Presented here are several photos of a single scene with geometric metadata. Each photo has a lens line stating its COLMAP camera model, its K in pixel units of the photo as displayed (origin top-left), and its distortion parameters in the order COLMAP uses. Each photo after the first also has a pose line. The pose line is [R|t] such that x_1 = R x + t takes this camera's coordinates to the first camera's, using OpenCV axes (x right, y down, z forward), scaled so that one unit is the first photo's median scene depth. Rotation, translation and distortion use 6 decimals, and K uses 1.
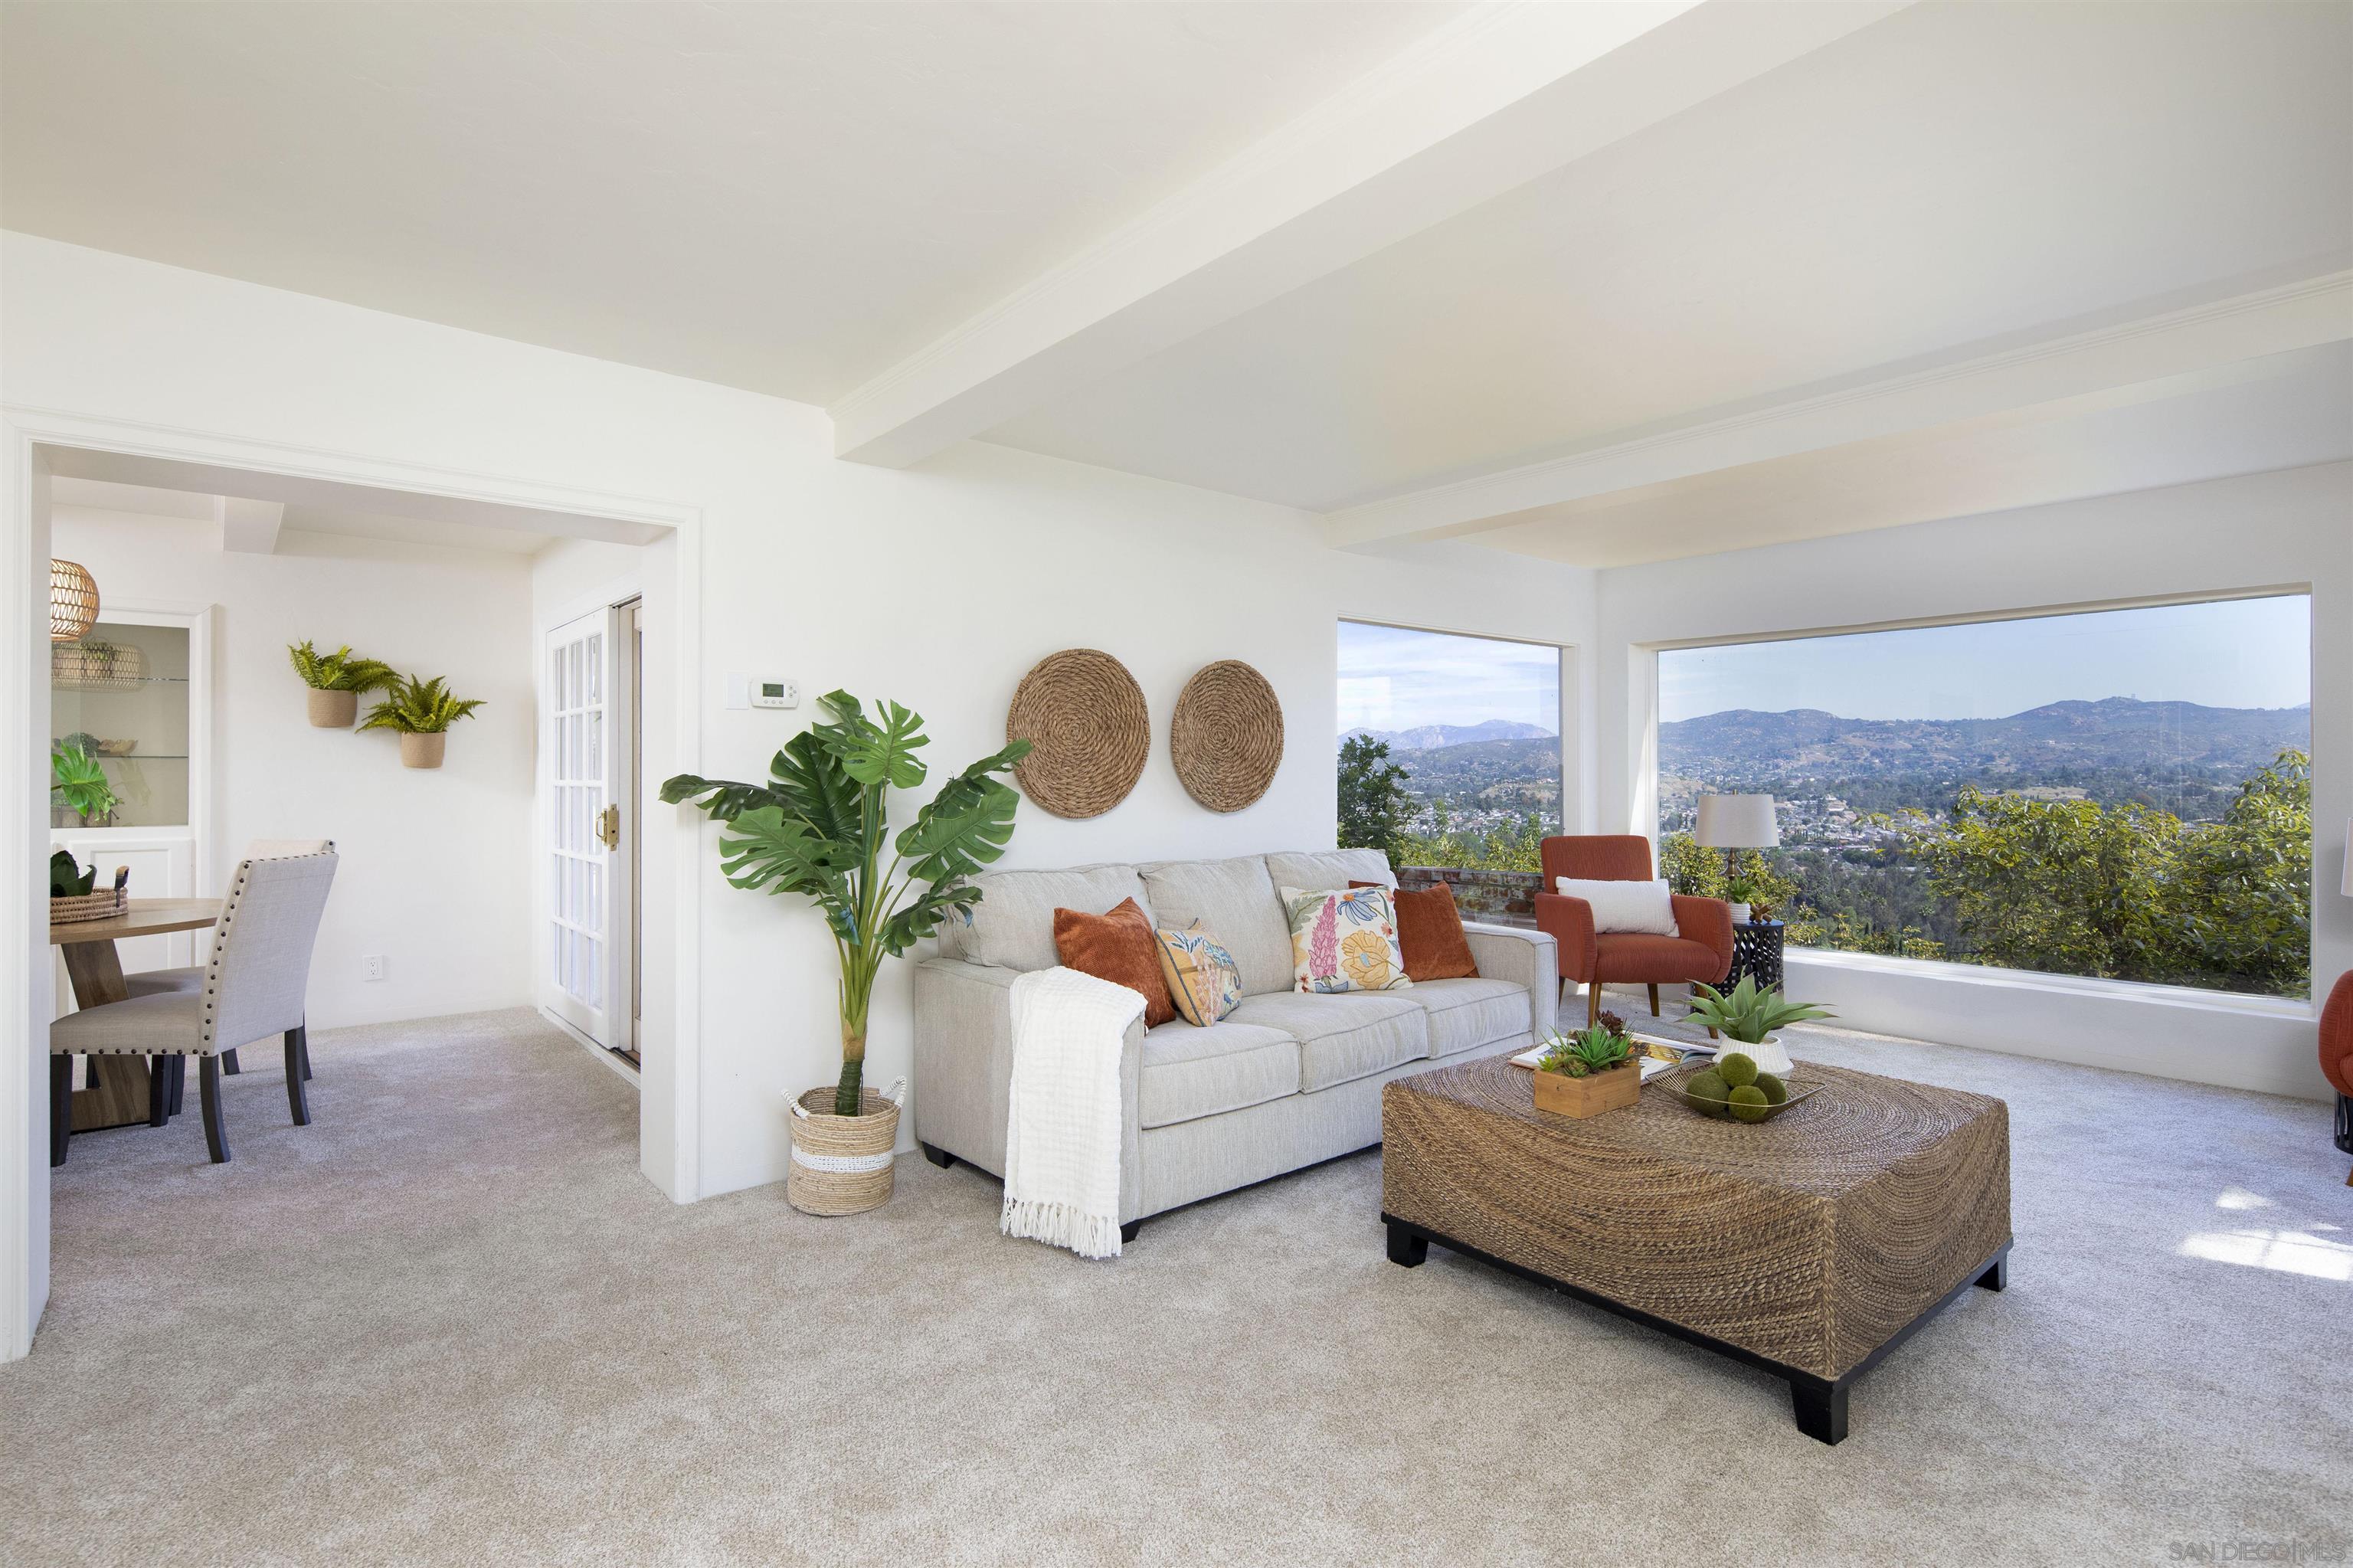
lens RADIAL K [[1142.0, 0, 1186.2], [0, 1142.0, 768.5], [0, 0, 1]] dist [0.002602, 0.000878]
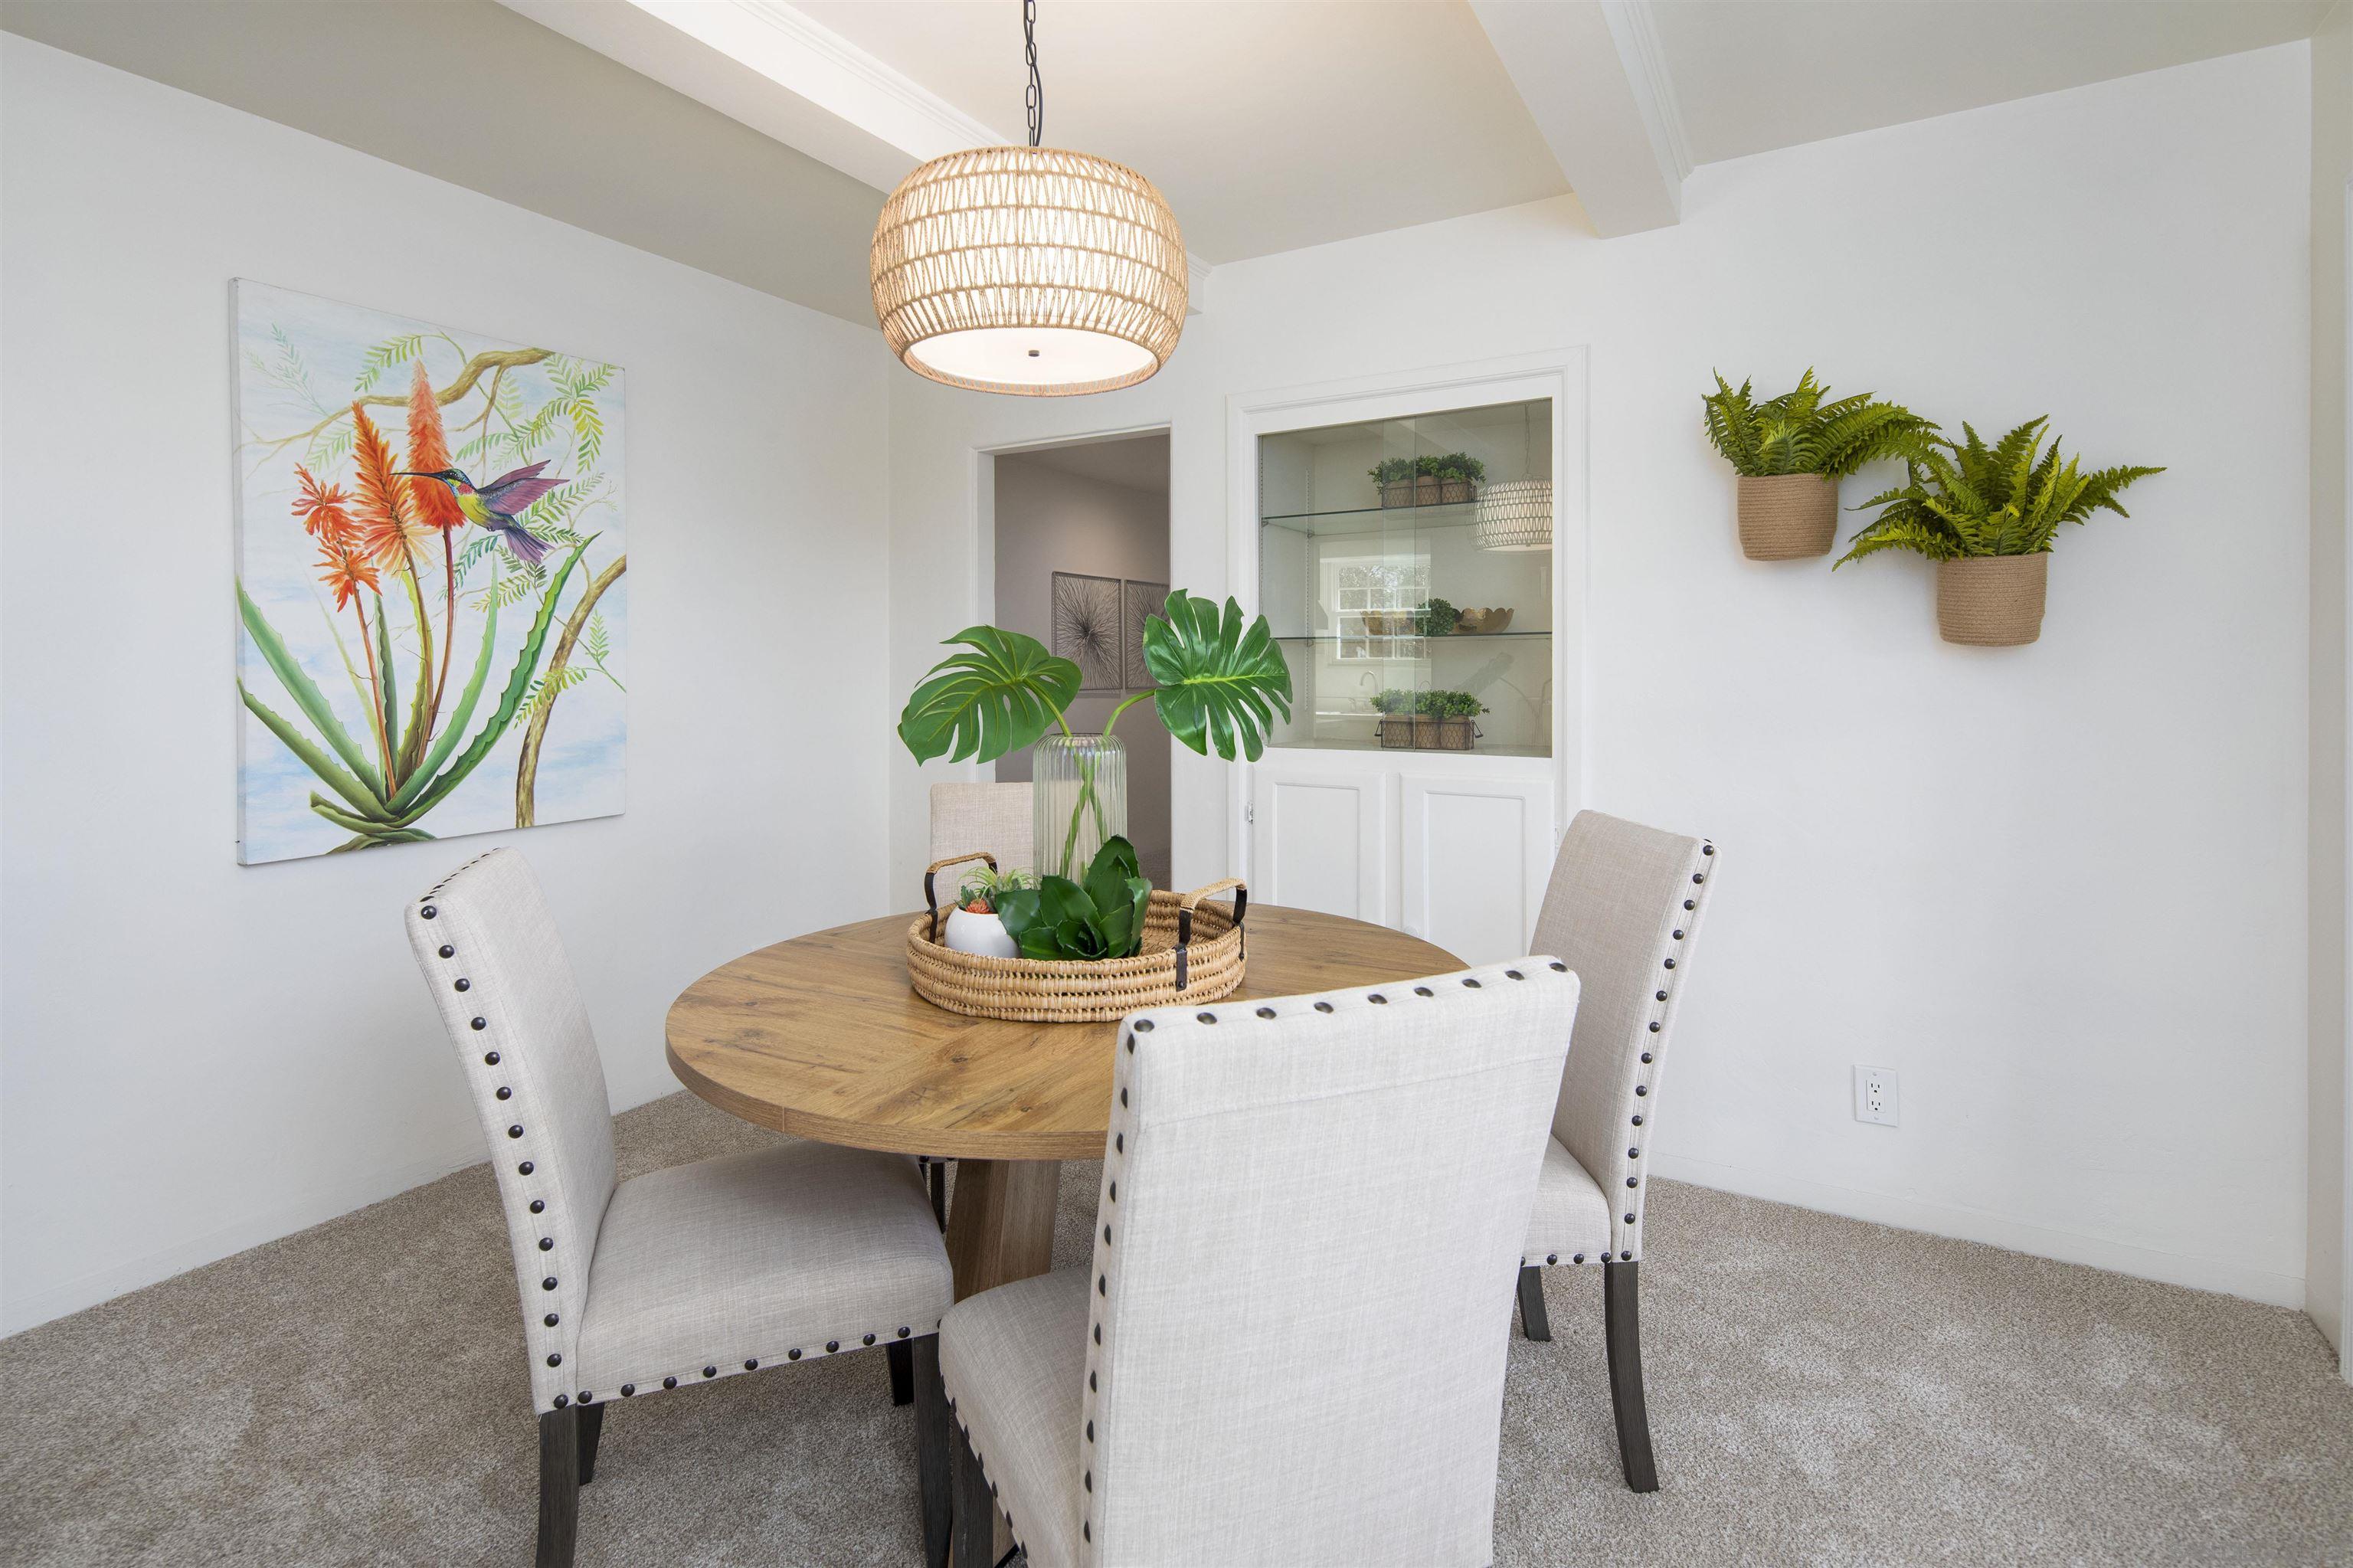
lens RADIAL K [[1142.0, 0, 1180.9], [0, 1142.0, 764.6], [0, 0, 1]] dist [0.002602, 0.000878]
pose [[0.307976, 0.007050, -0.951368, -0.363848], [-0.003178, 0.999975, 0.006382, 0.042820], [0.951389, 0.001058, 0.307990, 0.595823]]
